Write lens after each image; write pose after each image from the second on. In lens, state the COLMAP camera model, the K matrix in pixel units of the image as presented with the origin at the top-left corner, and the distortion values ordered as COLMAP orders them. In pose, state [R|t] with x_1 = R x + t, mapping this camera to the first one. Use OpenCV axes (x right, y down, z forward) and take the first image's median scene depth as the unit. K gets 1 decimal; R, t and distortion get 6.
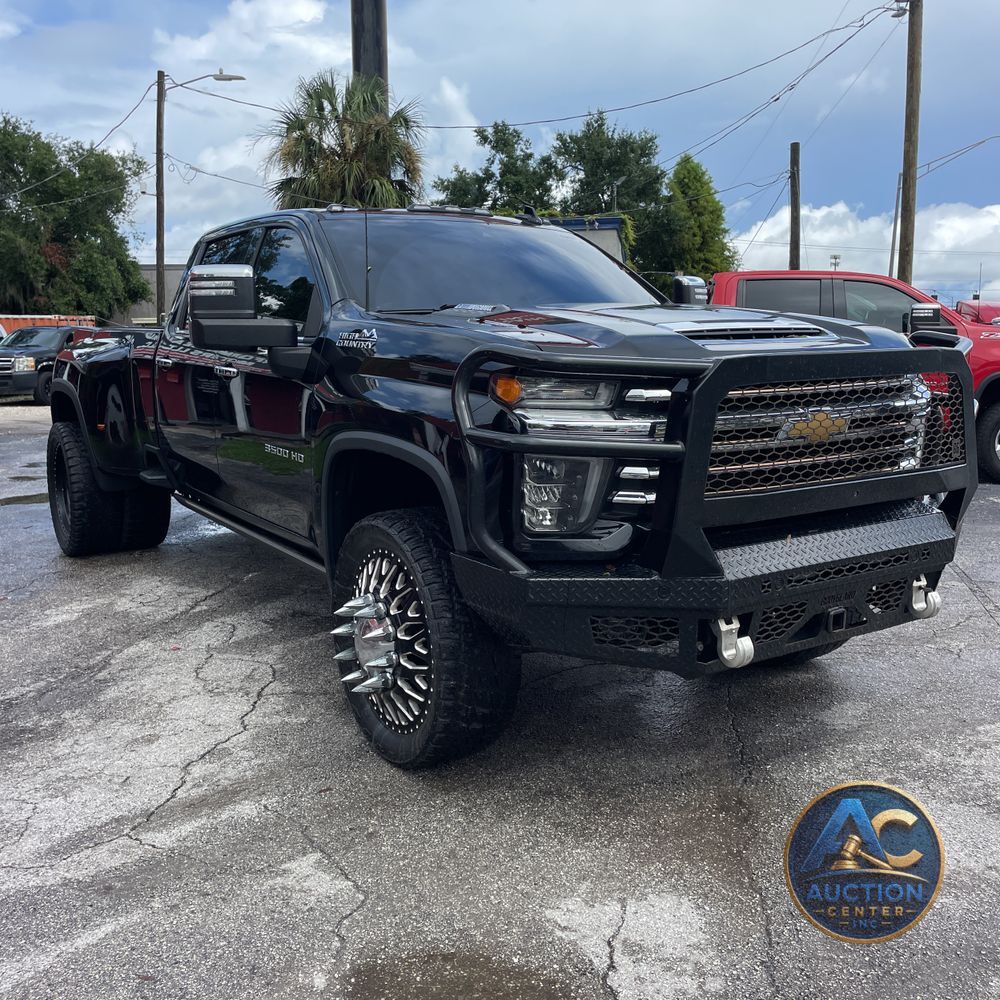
lens RADIAL K [[1007.8, 0, 519.4], [0, 1007.8, 496.6], [0, 0, 1]] dist [0.112802, -0.151301]
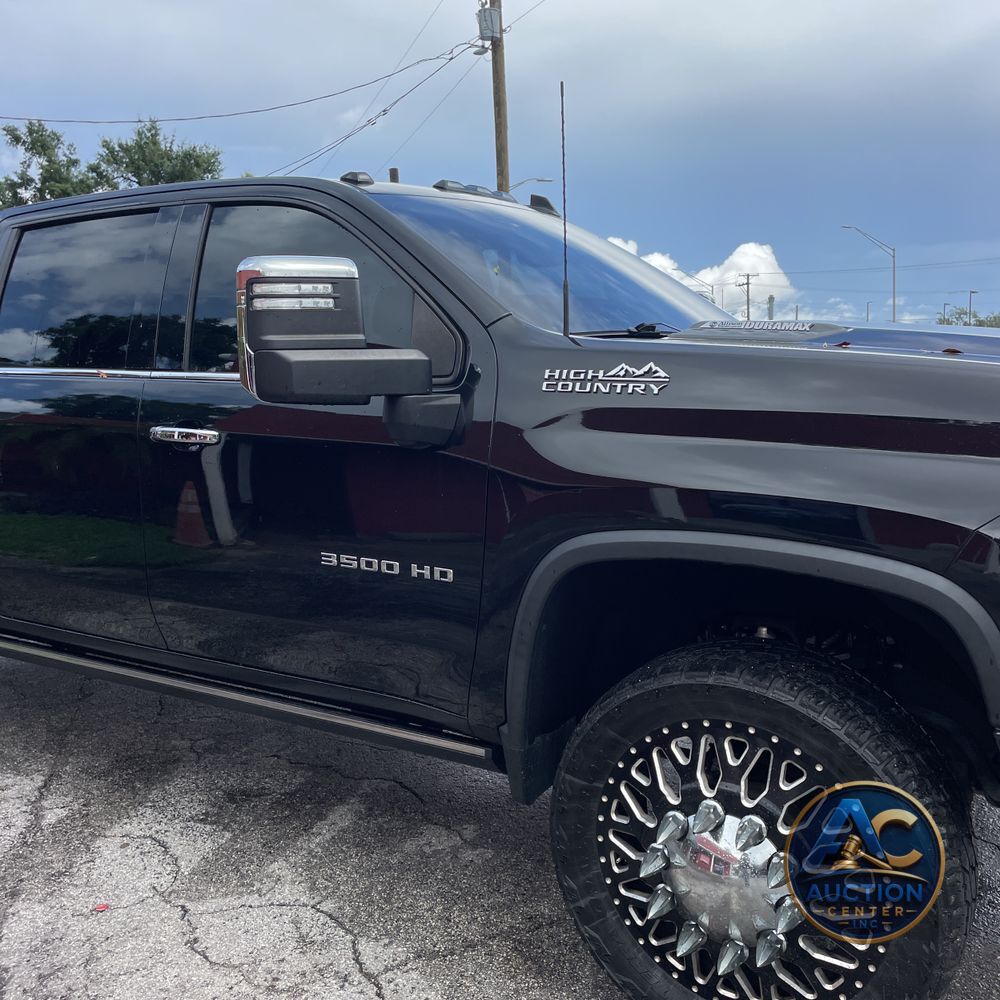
lens RADIAL K [[1007.8, 0, 519.4], [0, 1007.8, 496.6], [0, 0, 1]] dist [0.112802, -0.151301]
pose [[0.902706, -0.072527, 0.424101, -0.302621], [0.083056, 0.996525, -0.006367, -0.054203], [-0.422165, 0.040972, 0.905593, 0.300979]]
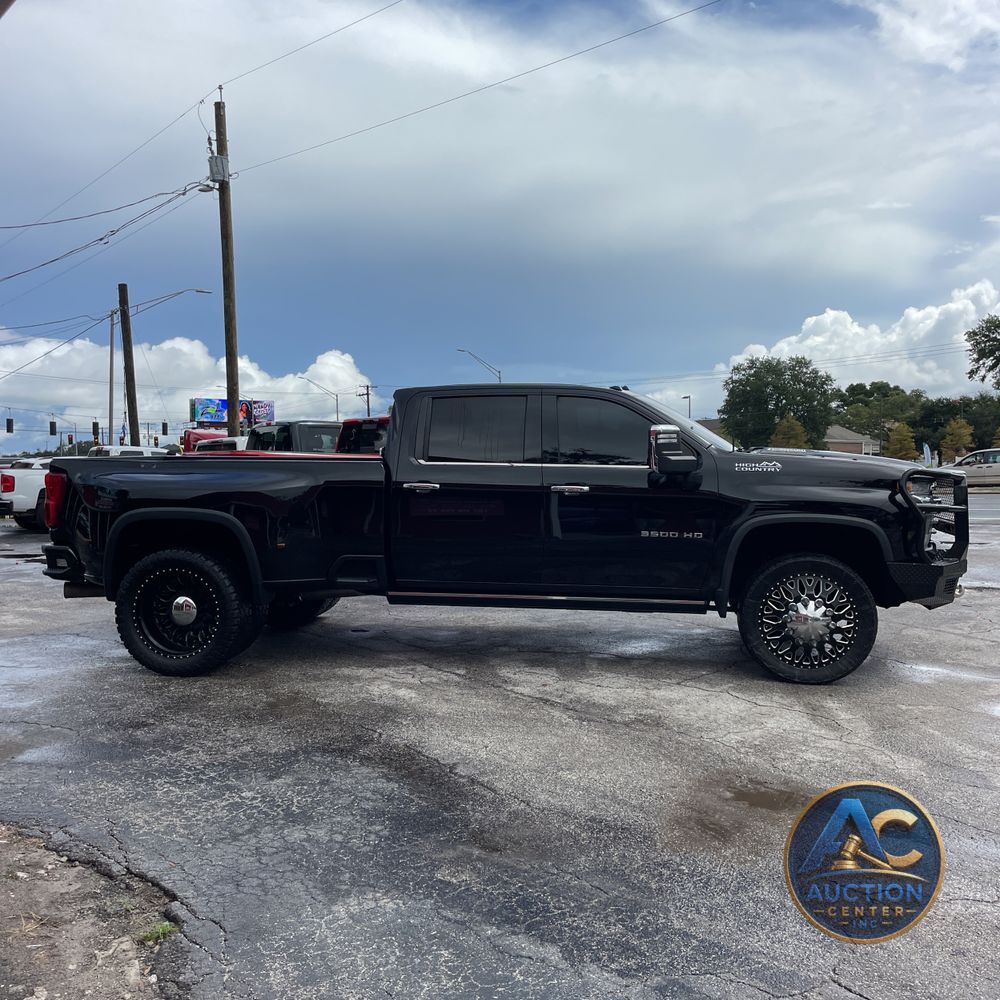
lens RADIAL K [[1007.8, 0, 519.4], [0, 1007.8, 496.6], [0, 0, 1]] dist [0.112802, -0.151301]
pose [[0.671578, -0.030125, 0.740321, -1.191795], [0.118941, 0.990598, -0.067587, -0.016256], [-0.731325, 0.133444, 0.668847, 0.045211]]
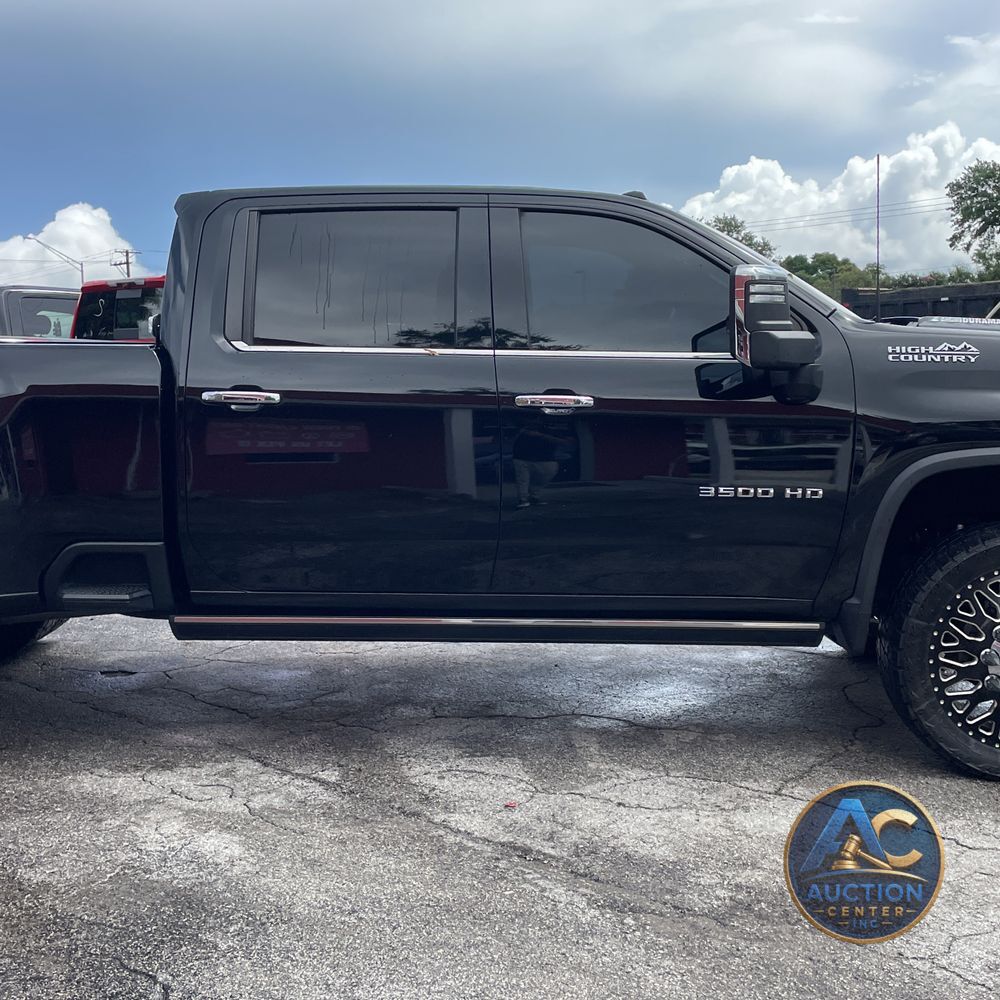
lens RADIAL K [[1350.9, 0, 515.6], [0, 1350.9, 497.0], [0, 0, 1]] dist [0.086910, -0.108072]
pose [[0.575277, -0.088541, 0.813152, -0.907338], [0.133823, 0.990917, 0.013222, -0.058762], [-0.806937, 0.101212, 0.581901, 0.380674]]
